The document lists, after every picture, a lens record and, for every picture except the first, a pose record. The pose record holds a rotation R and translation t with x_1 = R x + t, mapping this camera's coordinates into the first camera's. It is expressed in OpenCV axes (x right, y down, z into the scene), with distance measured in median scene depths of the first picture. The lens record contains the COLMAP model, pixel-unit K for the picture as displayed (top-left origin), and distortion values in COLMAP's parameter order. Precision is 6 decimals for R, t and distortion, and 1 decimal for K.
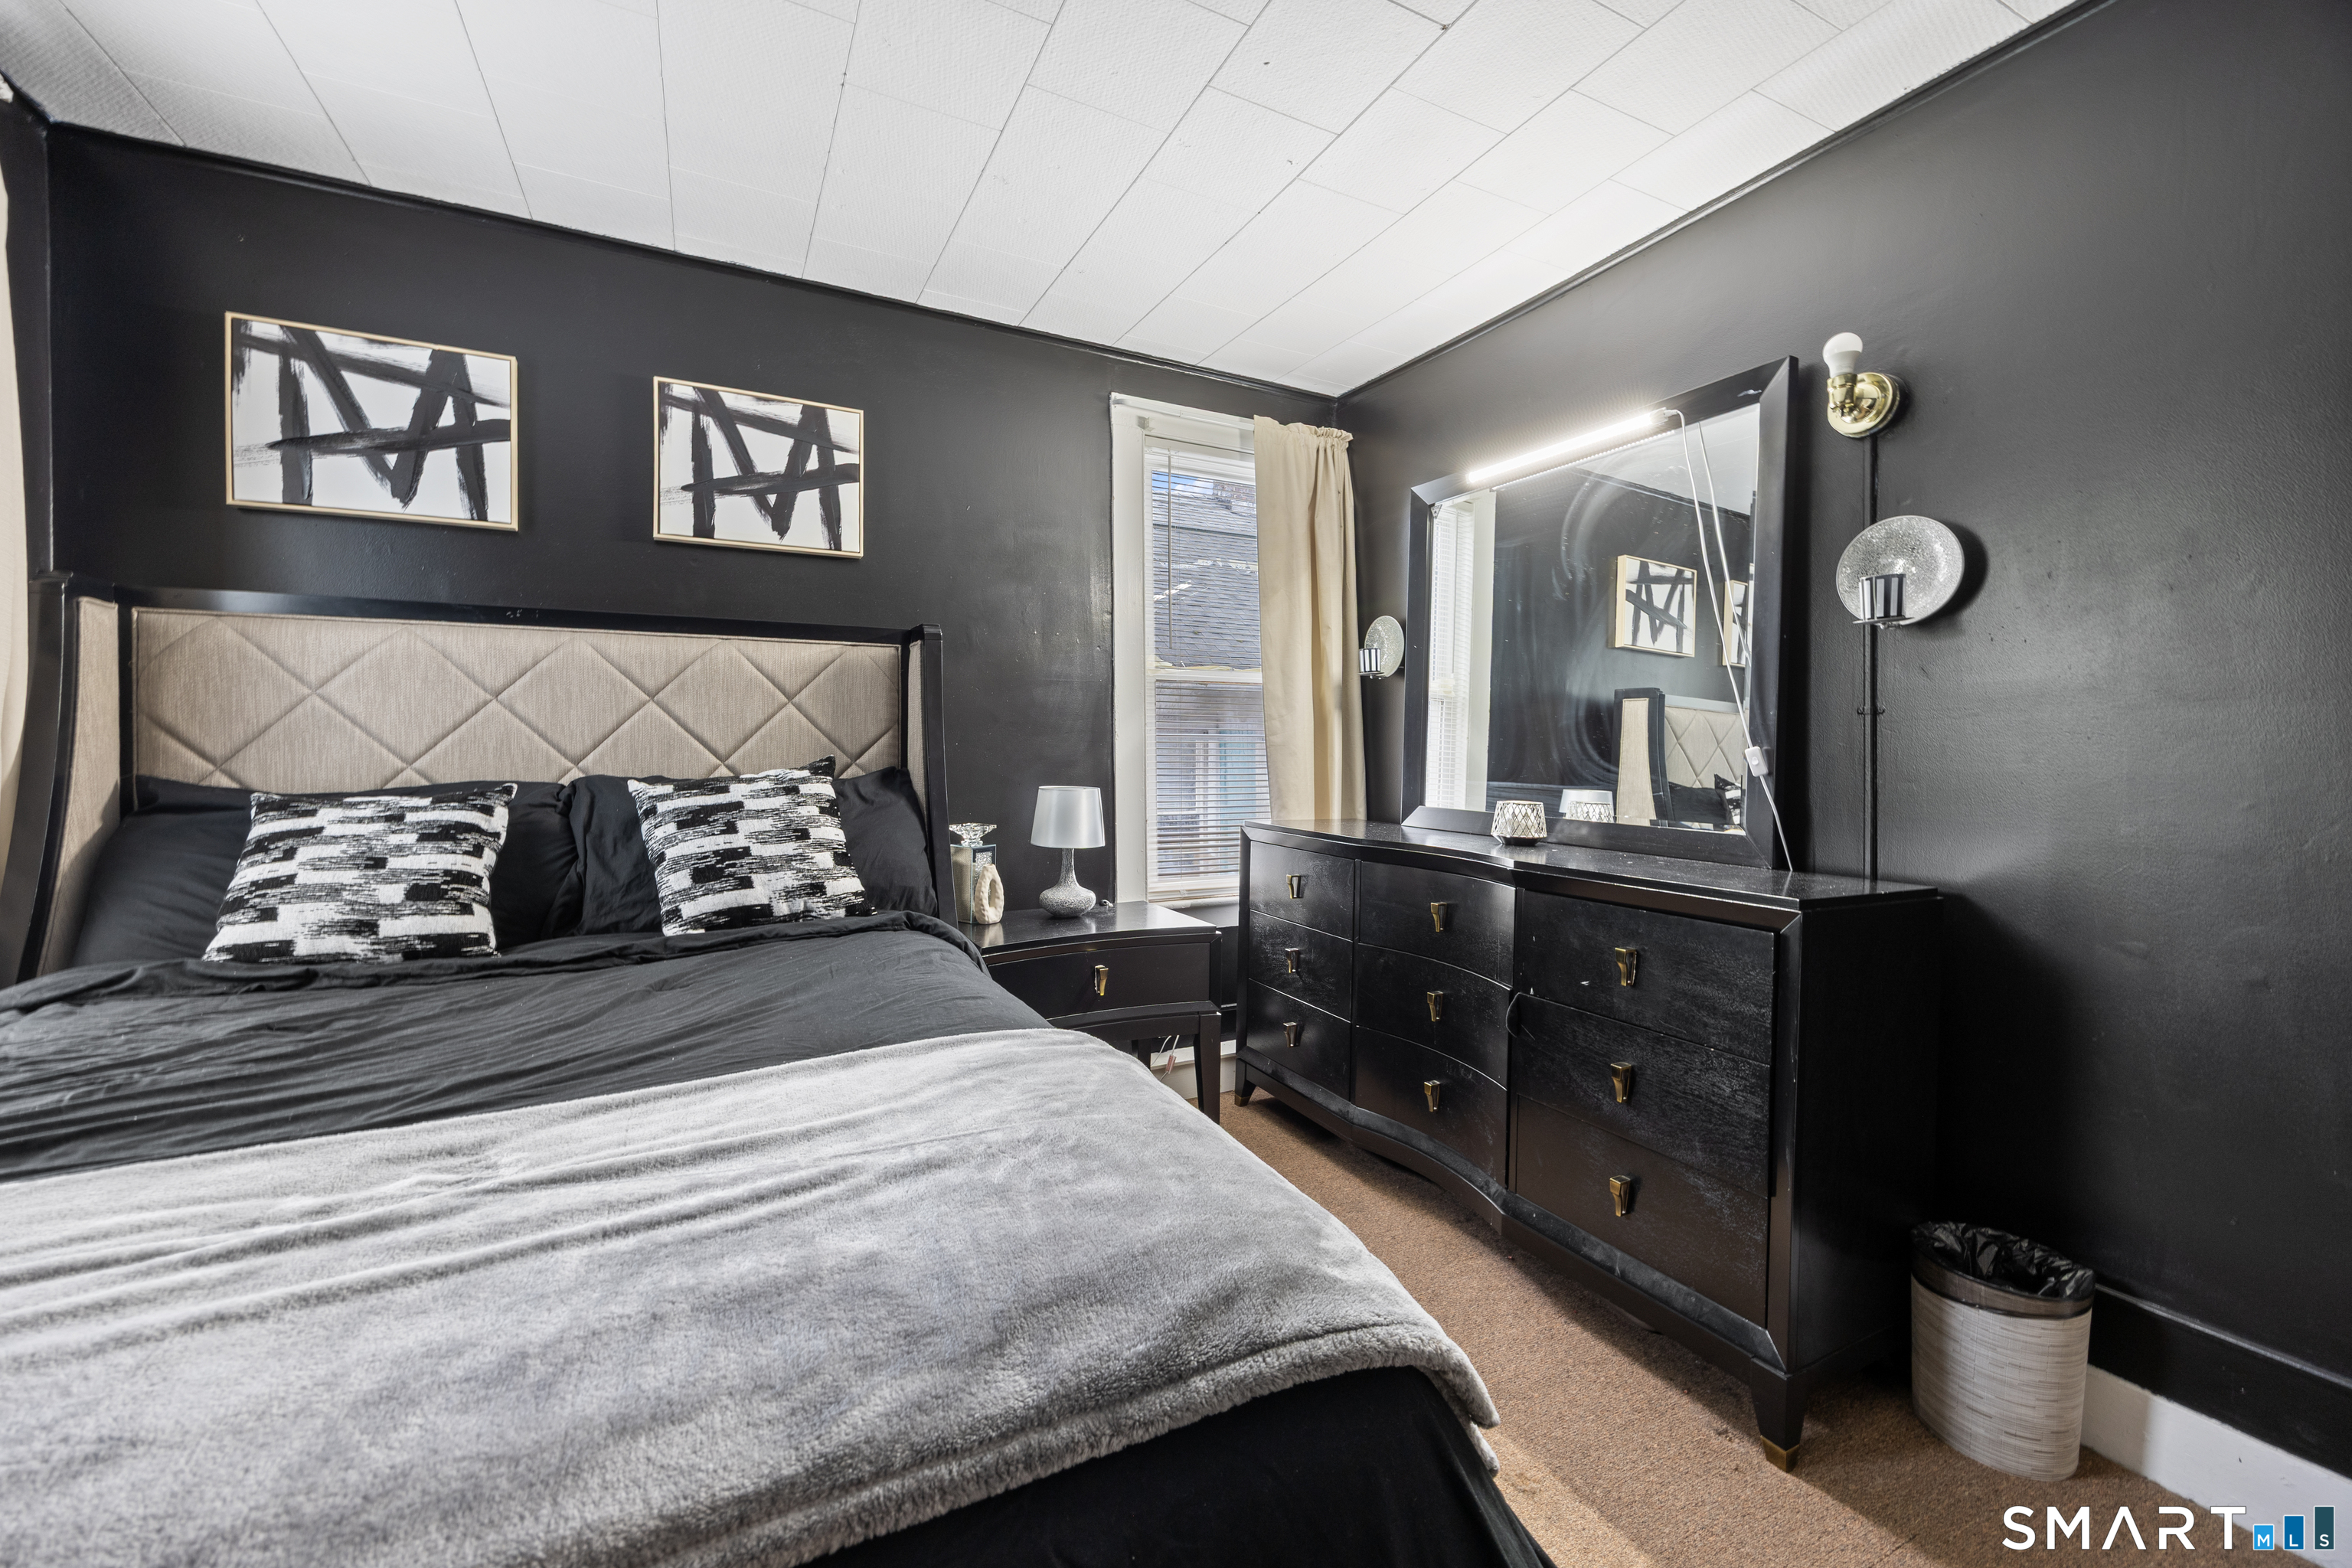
lens RADIAL K [[918.6, 0, 1171.7], [0, 918.6, 759.6], [0, 0, 1]] dist [0.004272, 0.000038]
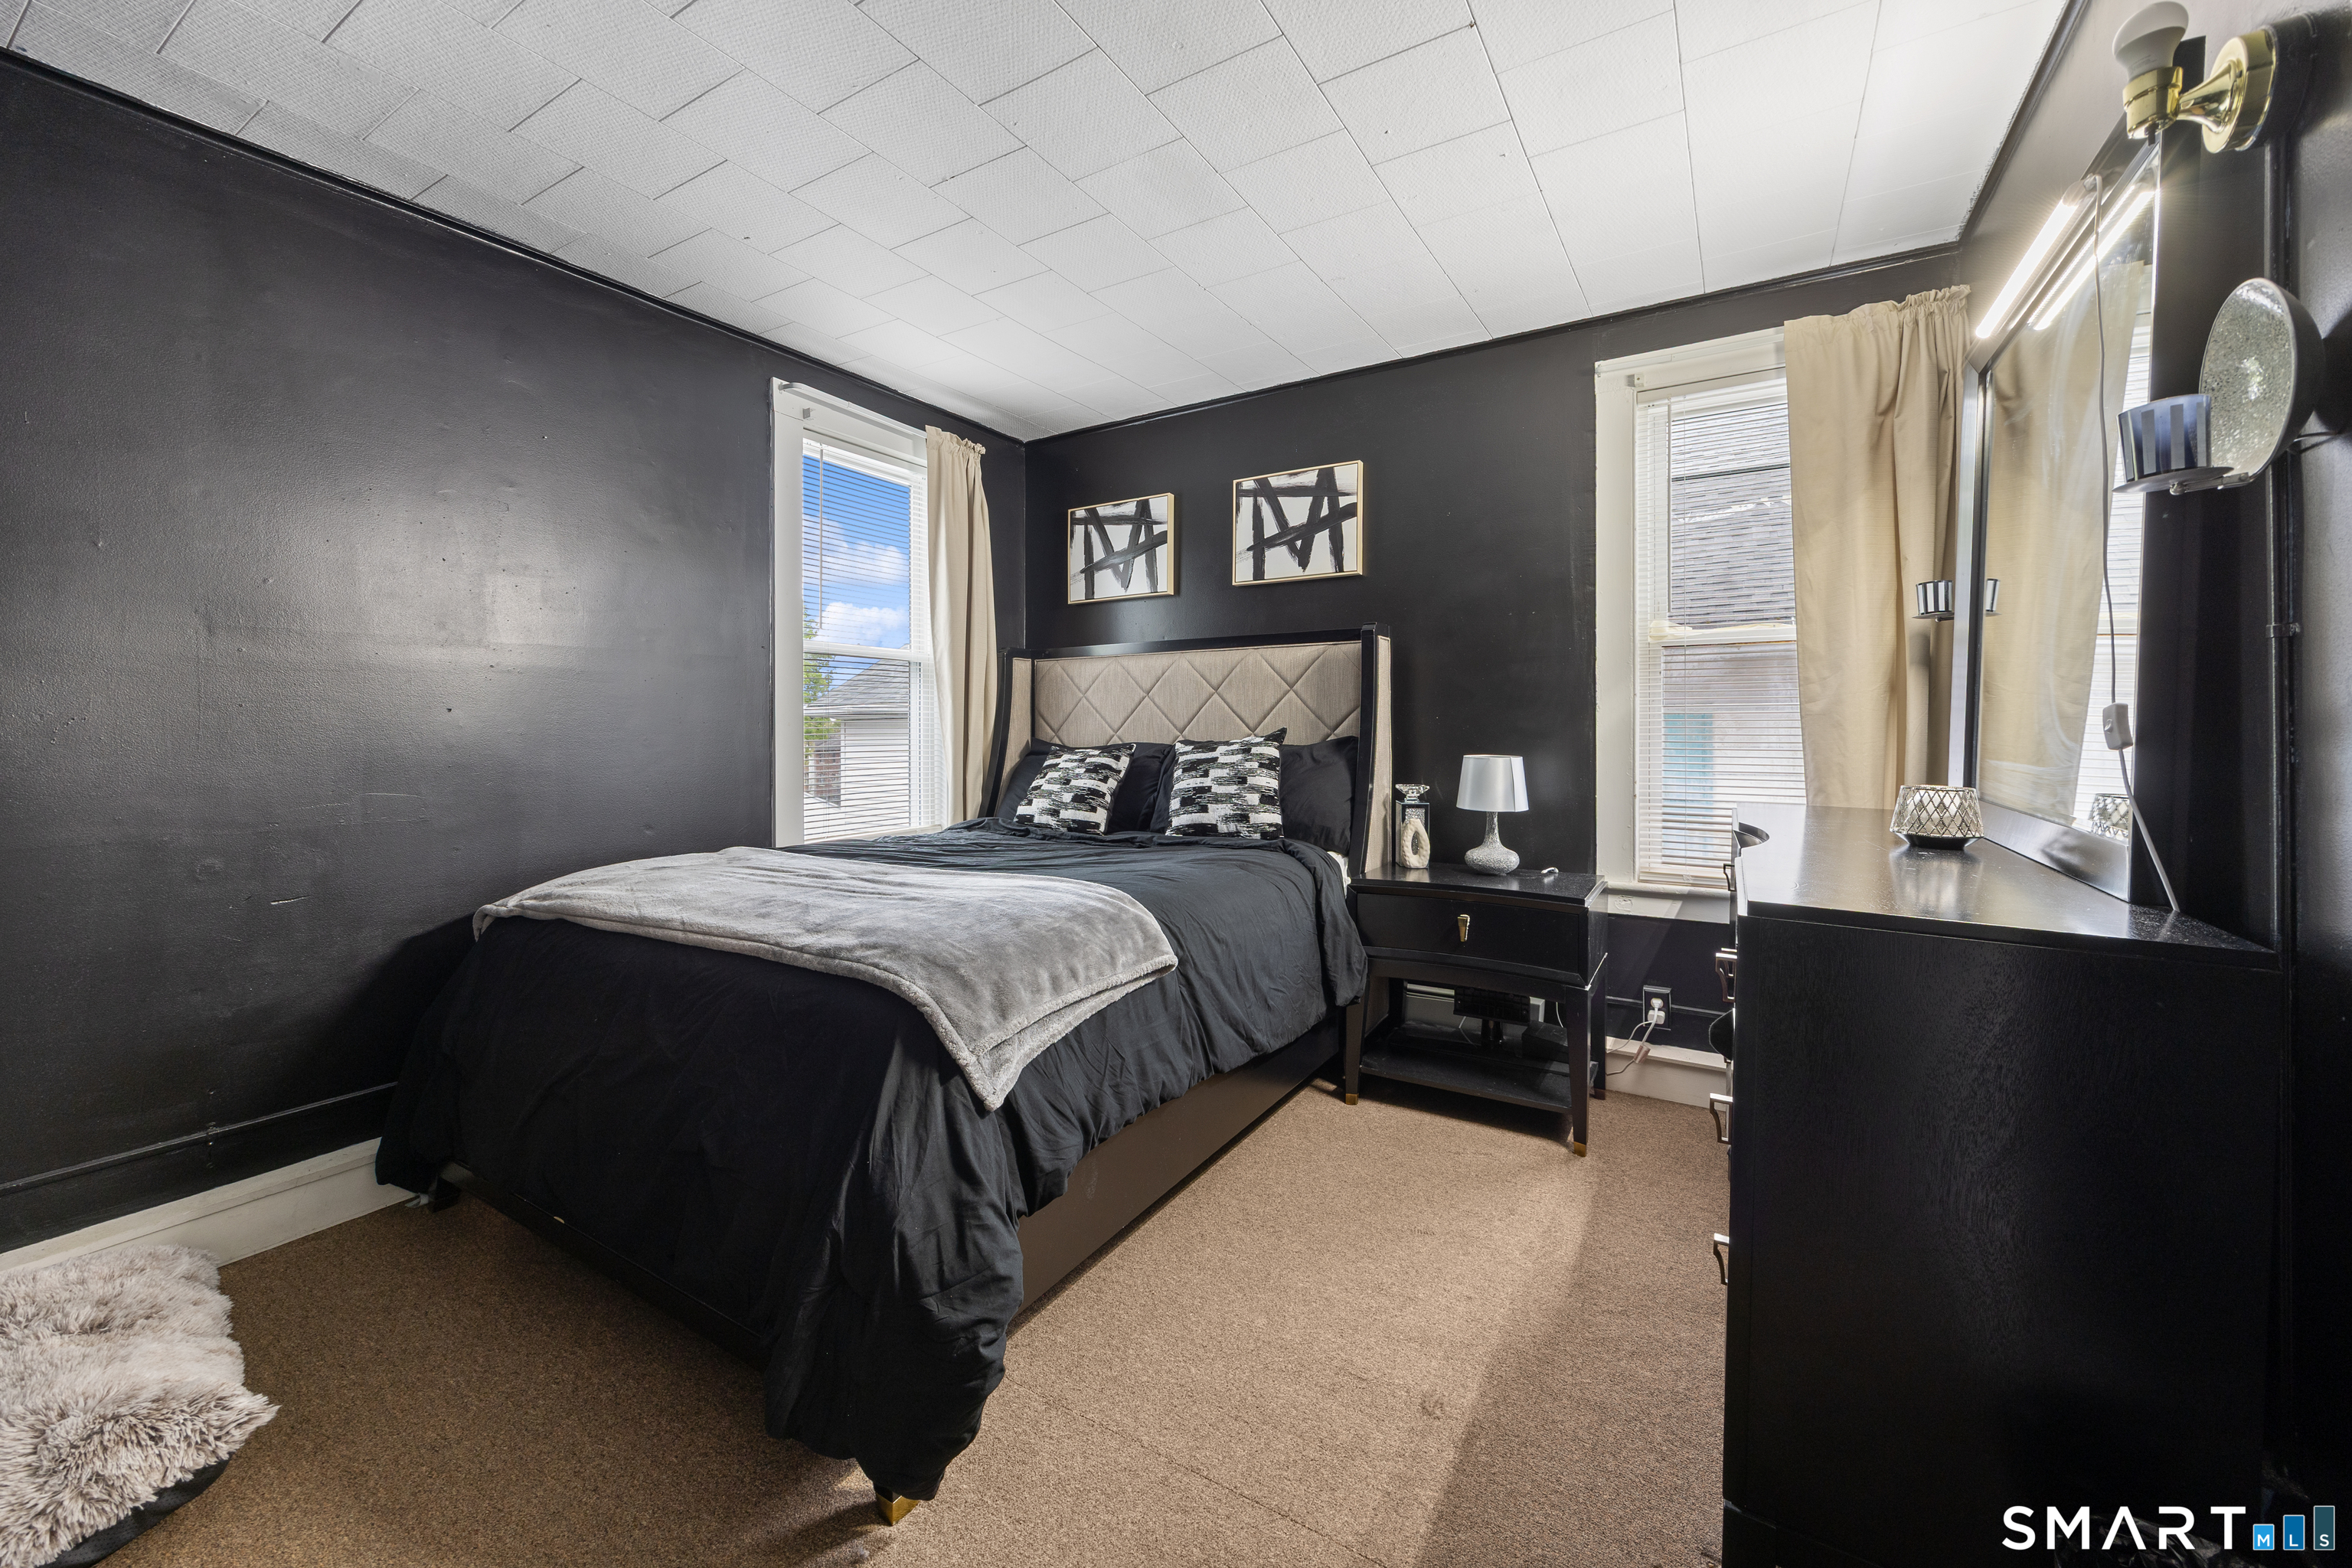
lens RADIAL K [[918.6, 0, 1166.8], [0, 918.6, 739.5], [0, 0, 1]] dist [0.004272, 0.000038]
pose [[0.526622, 0.006671, -0.850074, 0.755143], [-0.003631, 0.999978, 0.005598, 0.007093], [0.850092, 0.000139, 0.526634, 0.113051]]
